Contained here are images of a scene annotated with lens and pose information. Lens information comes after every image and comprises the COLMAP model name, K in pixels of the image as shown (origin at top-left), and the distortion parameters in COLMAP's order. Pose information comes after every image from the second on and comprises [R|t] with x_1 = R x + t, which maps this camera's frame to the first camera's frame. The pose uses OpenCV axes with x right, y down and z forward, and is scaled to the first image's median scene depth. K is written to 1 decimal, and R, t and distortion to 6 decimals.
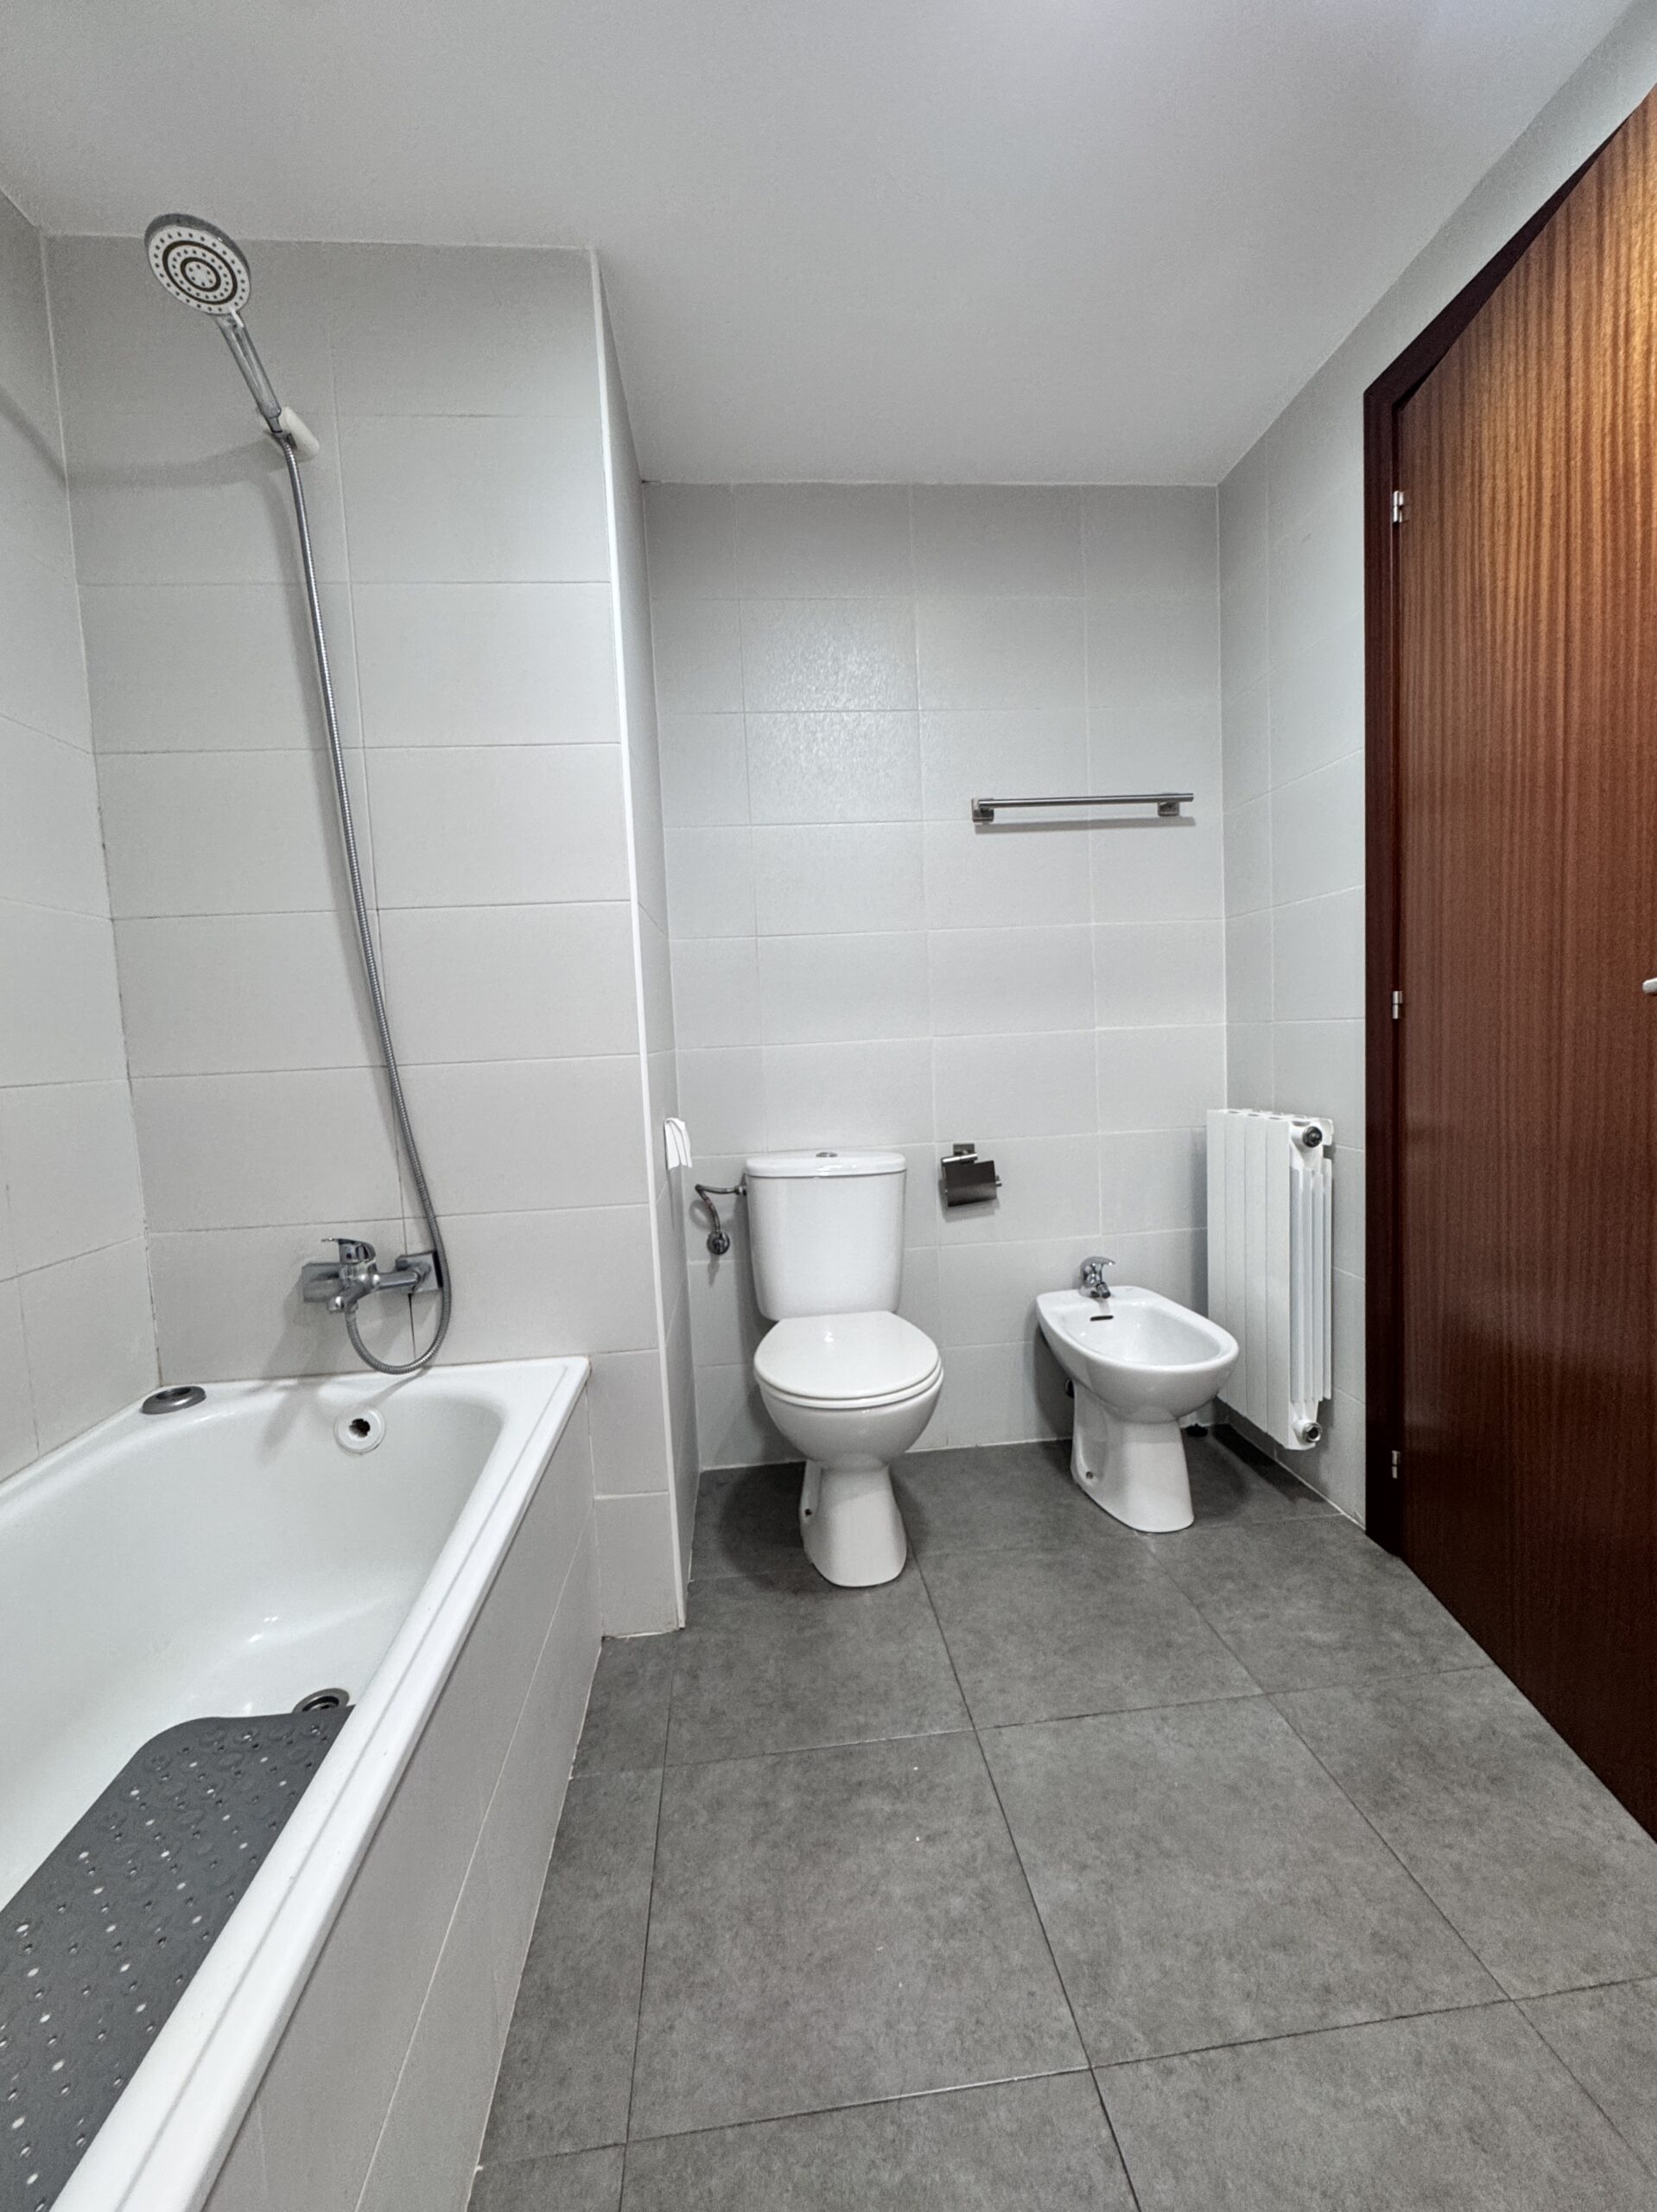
lens RADIAL K [[918.2, 0, 823.9], [0, 918.2, 1109.8], [0, 0, 1]] dist [-0.015432, 0.000426]
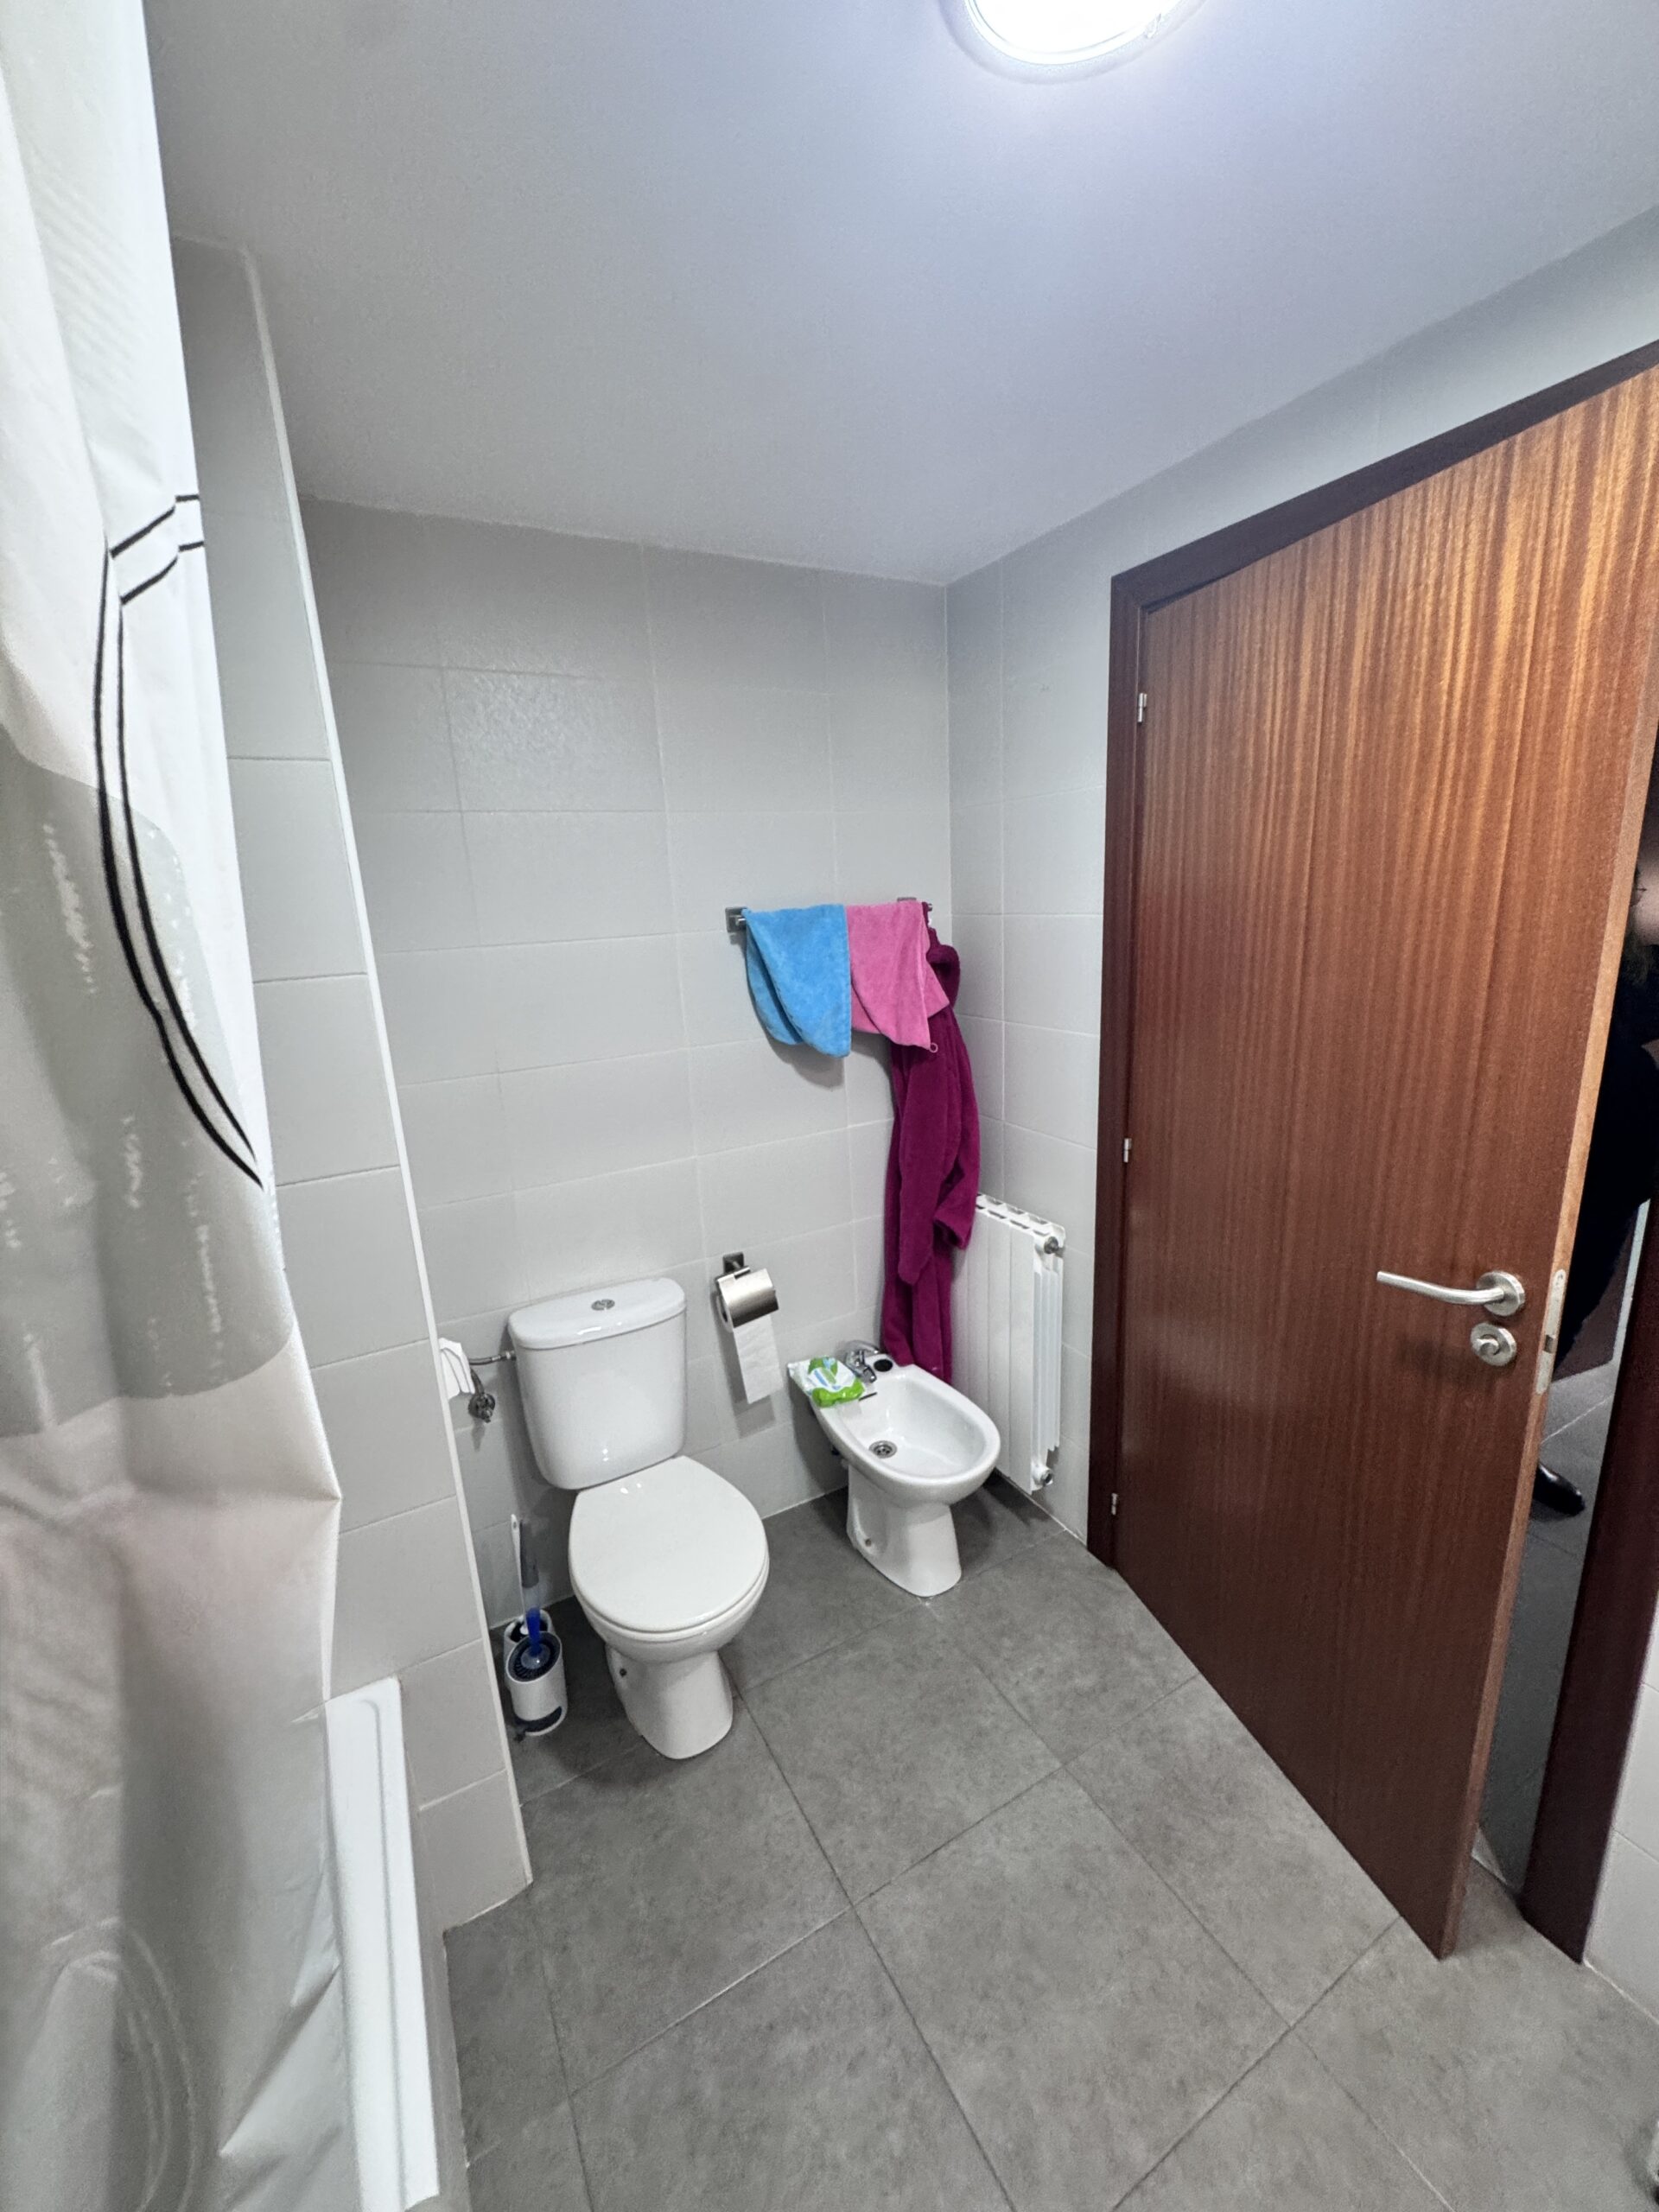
lens RADIAL K [[885.3, 0, 831.4], [0, 885.3, 1104.5], [0, 0, 1]] dist [-0.003931, 0.000923]
pose [[0.914623, -0.092330, 0.393623, -0.151155], [0.037698, 0.988809, 0.144346, -0.344972], [-0.402546, -0.117183, 0.907868, 0.131192]]
